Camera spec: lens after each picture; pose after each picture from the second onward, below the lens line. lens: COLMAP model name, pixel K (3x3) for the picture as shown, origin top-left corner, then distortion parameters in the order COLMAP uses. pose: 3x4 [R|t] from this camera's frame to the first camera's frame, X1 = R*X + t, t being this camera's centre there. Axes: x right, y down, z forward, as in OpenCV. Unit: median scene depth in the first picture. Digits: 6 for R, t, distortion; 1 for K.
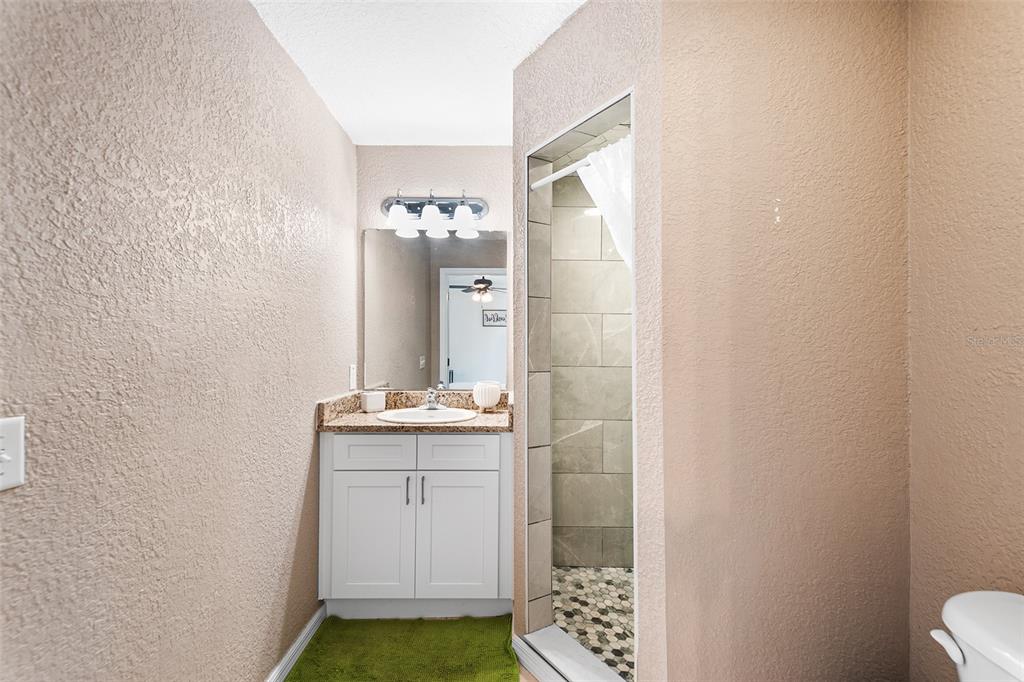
lens RADIAL K [[468.5, 0, 506.2], [0, 468.5, 341.7], [0, 0, 1]] dist [-0.000902, -0.009186]
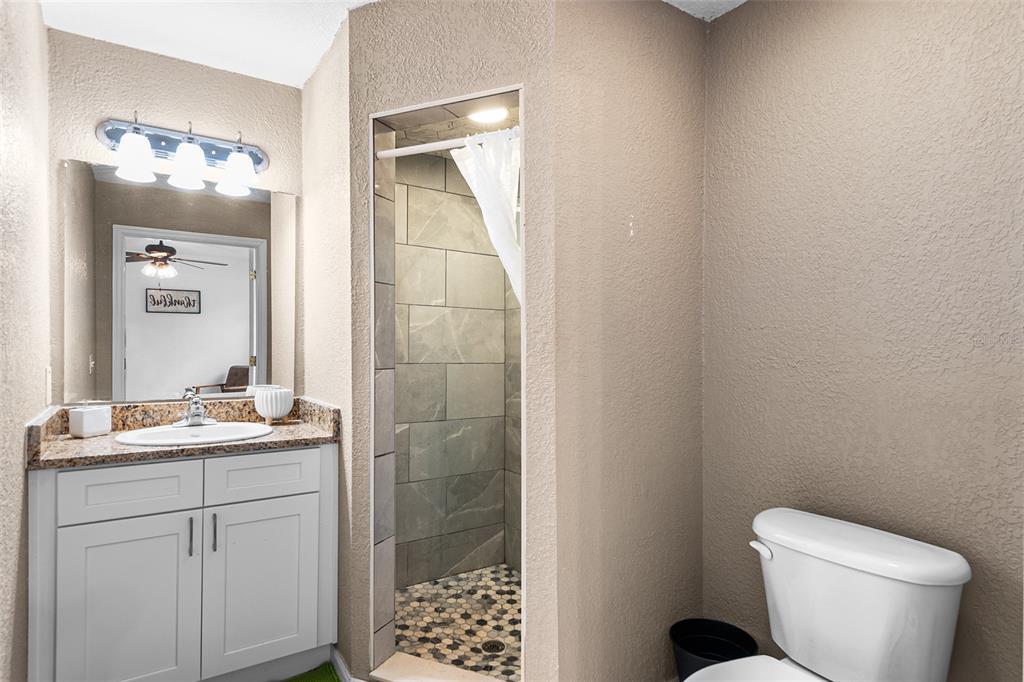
lens RADIAL K [[567.5, 0, 513.8], [0, 567.5, 343.4], [0, 0, 1]] dist [-0.005536, -0.007752]
pose [[0.824590, 0.002586, 0.565725, -0.287907], [-0.009427, 0.999914, 0.009171, 0.003975], [-0.565652, -0.012895, 0.824543, -0.006782]]
